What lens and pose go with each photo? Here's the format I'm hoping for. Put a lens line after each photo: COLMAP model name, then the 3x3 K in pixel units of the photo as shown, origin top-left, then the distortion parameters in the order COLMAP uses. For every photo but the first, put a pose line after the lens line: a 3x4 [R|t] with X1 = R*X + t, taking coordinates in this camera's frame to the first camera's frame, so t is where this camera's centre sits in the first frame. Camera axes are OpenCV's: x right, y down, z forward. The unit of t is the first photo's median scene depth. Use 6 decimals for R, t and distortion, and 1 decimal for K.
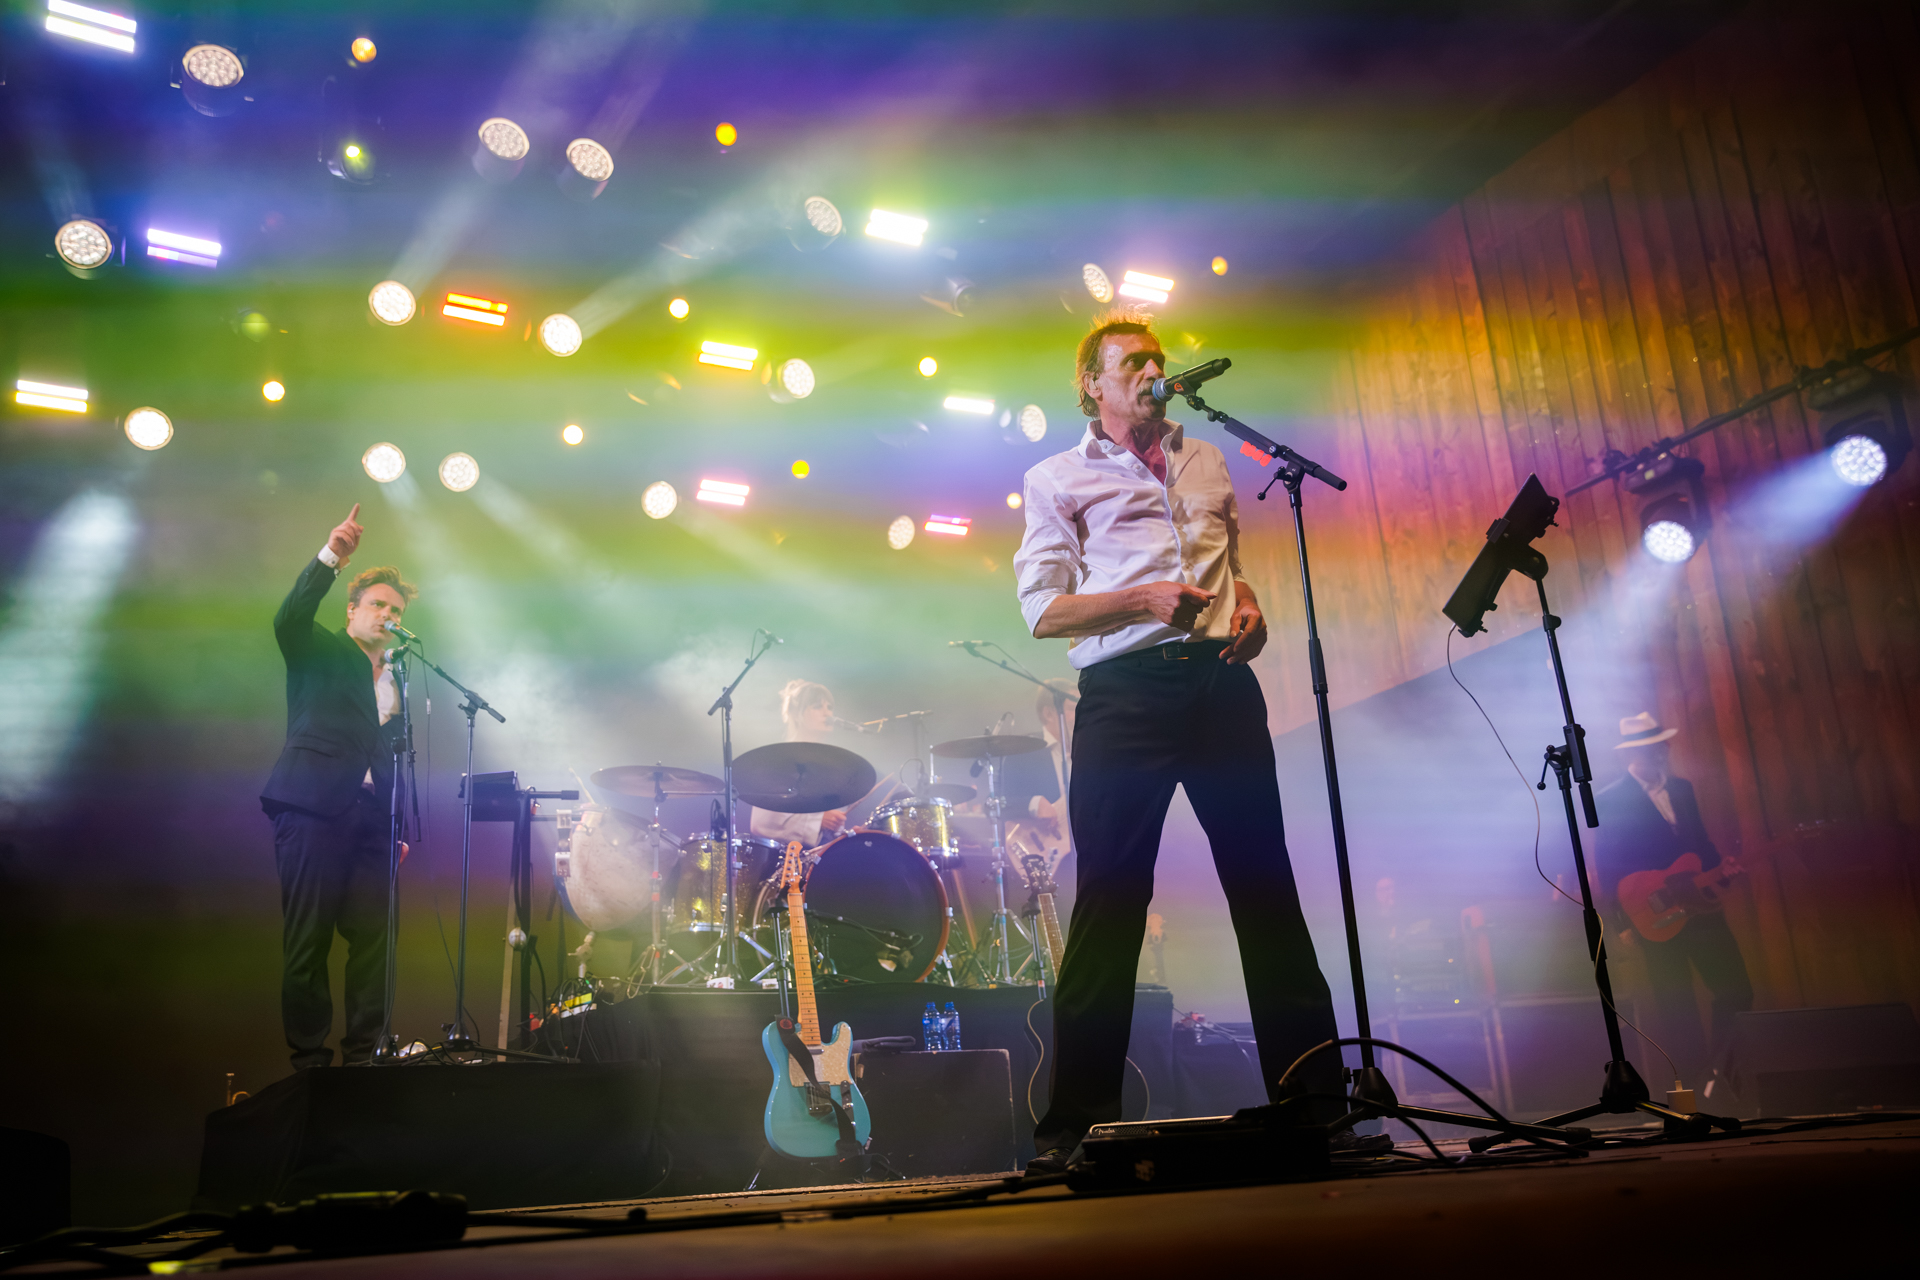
lens RADIAL K [[1698.4, 0, 960.0], [0, 1698.4, 640.0], [0, 0, 1]] dist [-0.017791, -0.012750]
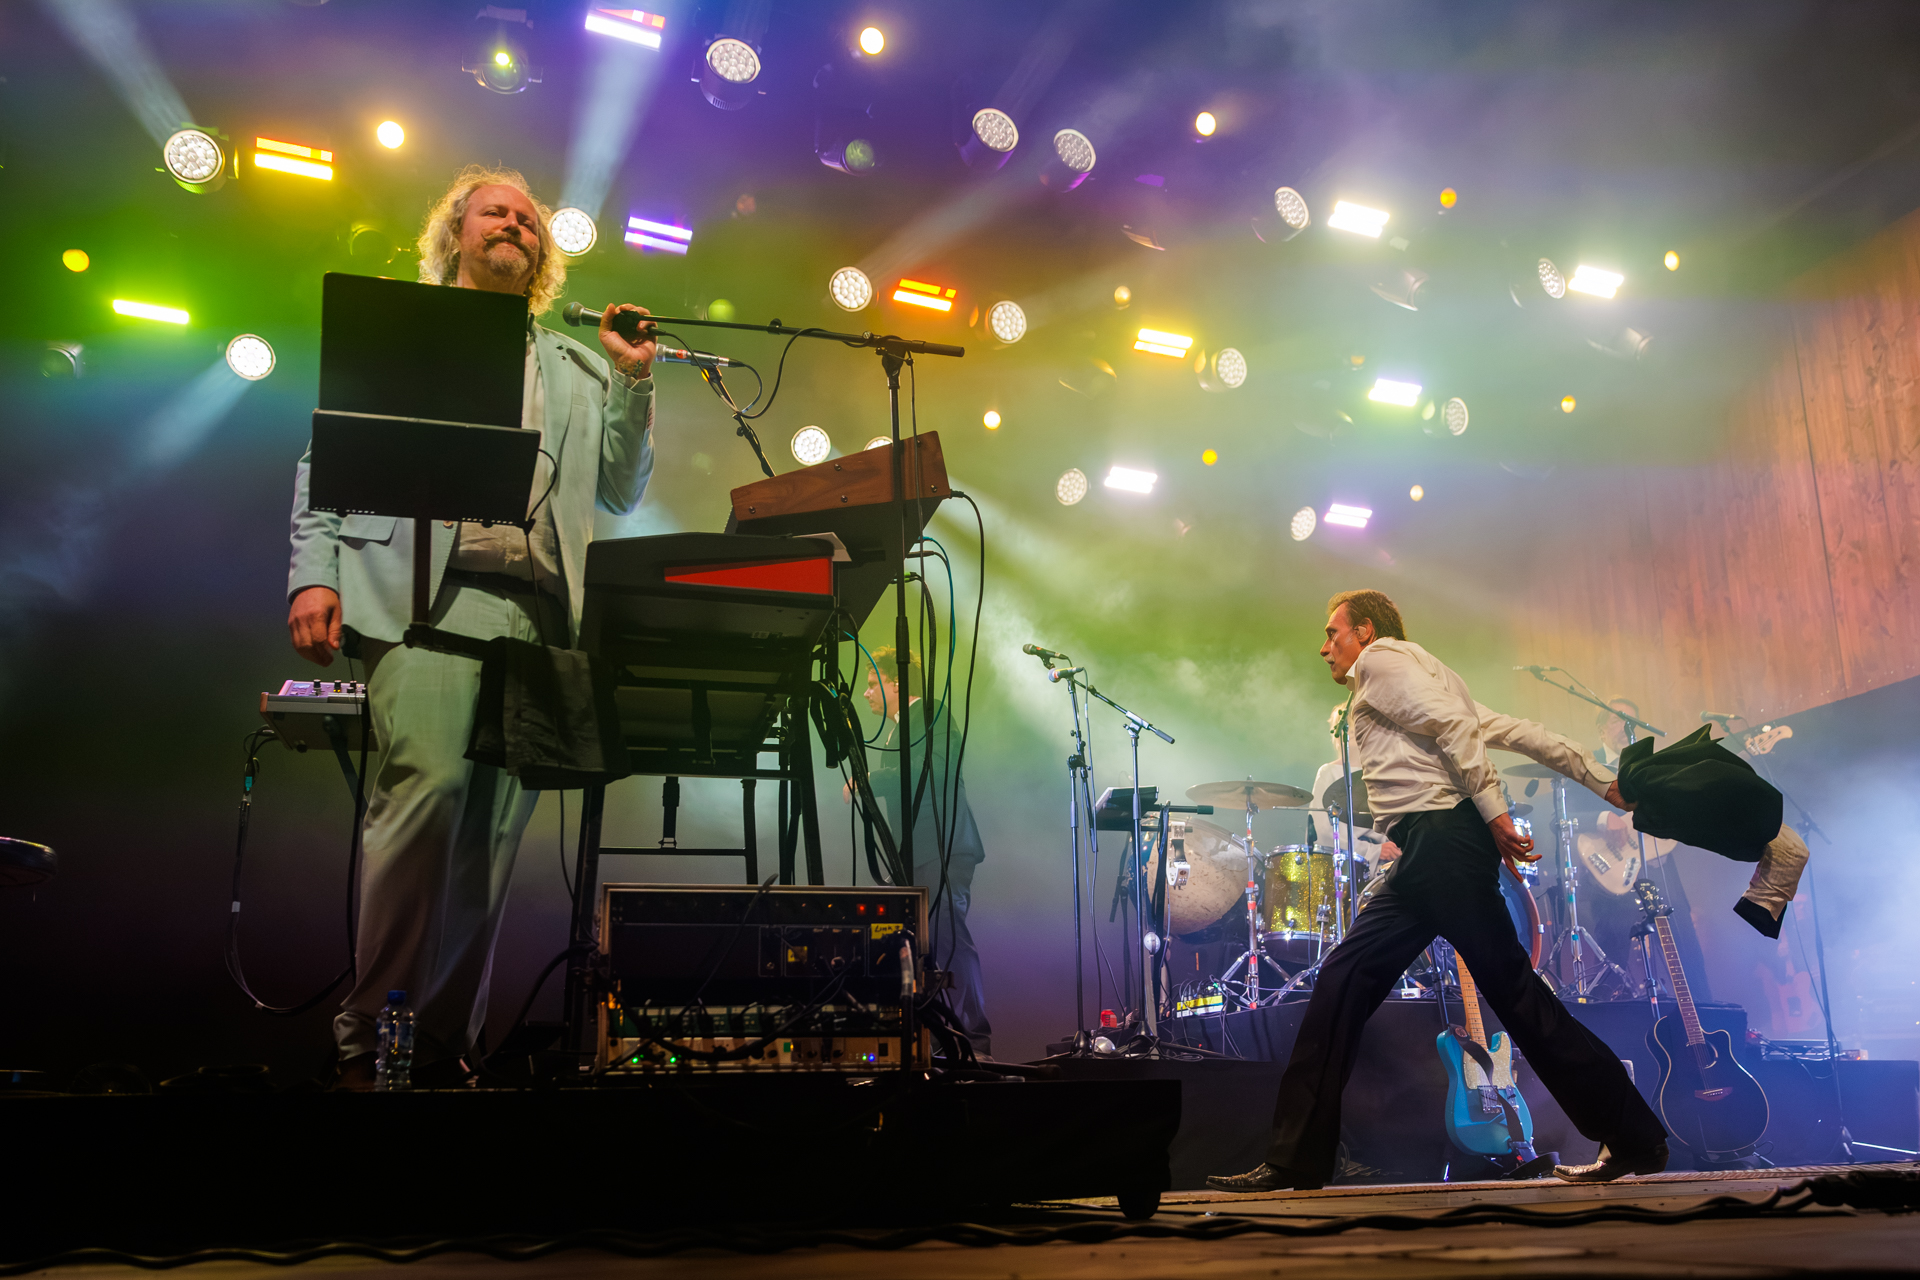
lens RADIAL K [[1889.2, 0, 957.5], [0, 1889.2, 749.8], [0, 0, 1]] dist [-0.105085, 0.108195]
pose [[0.997836, 0.029035, -0.059002, -0.186588], [-0.023930, 0.996055, 0.085450, -0.024746], [0.061250, -0.083853, 0.994594, -0.100162]]
